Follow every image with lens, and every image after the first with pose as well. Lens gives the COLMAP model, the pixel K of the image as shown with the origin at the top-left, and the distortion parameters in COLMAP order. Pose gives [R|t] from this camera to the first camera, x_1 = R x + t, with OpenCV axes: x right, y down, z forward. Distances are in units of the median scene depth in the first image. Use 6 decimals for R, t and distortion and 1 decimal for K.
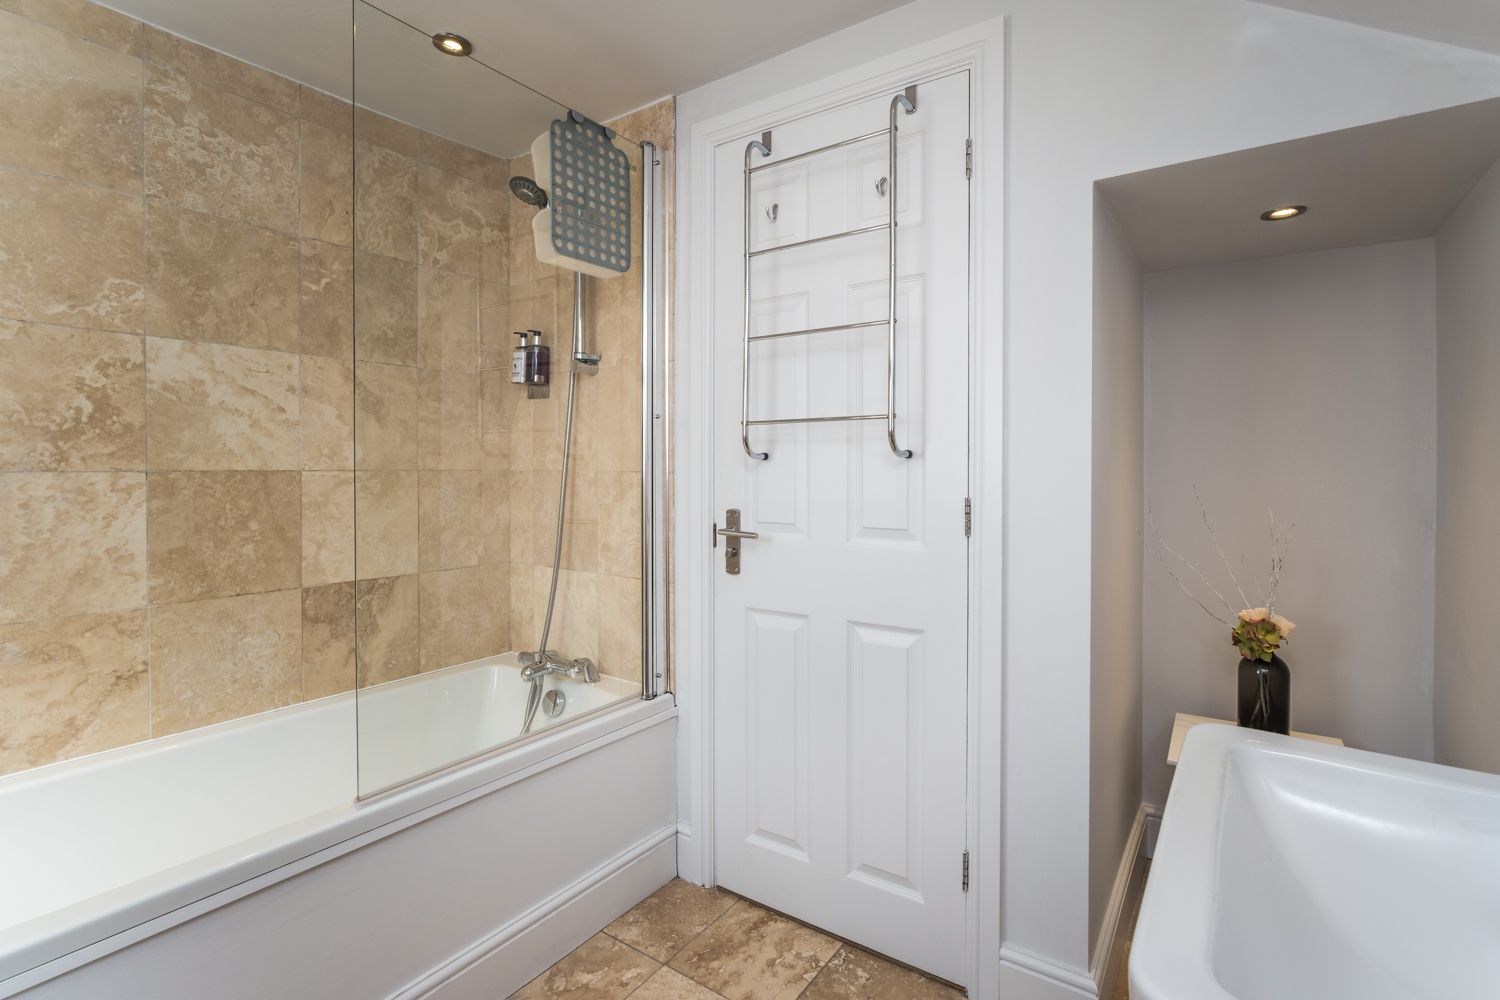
lens RADIAL K [[696.9, 0, 754.5], [0, 696.9, 469.9], [0, 0, 1]] dist [0.000502, 0.000102]
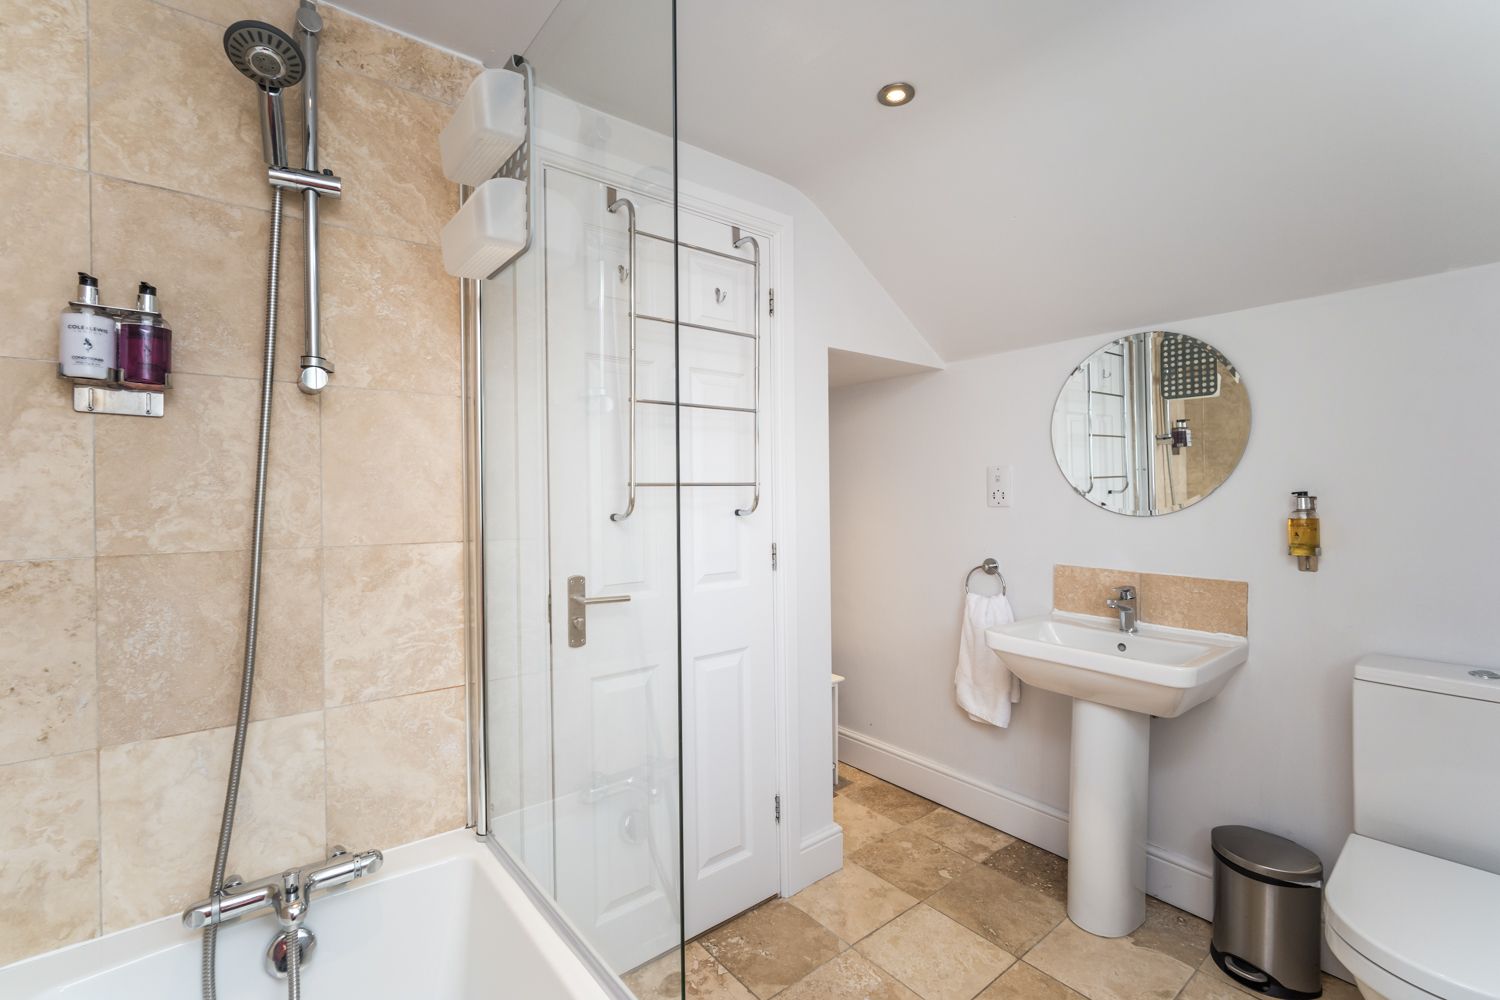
lens RADIAL K [[675.8, 0, 750.0], [0, 675.8, 500.0], [0, 0, 1]] dist [-0.000011, -0.000077]
pose [[0.282053, -0.007979, 0.959366, -0.714126], [0.019221, 0.999812, 0.002665, -0.035998], [-0.959206, 0.017689, 0.282153, 0.463920]]
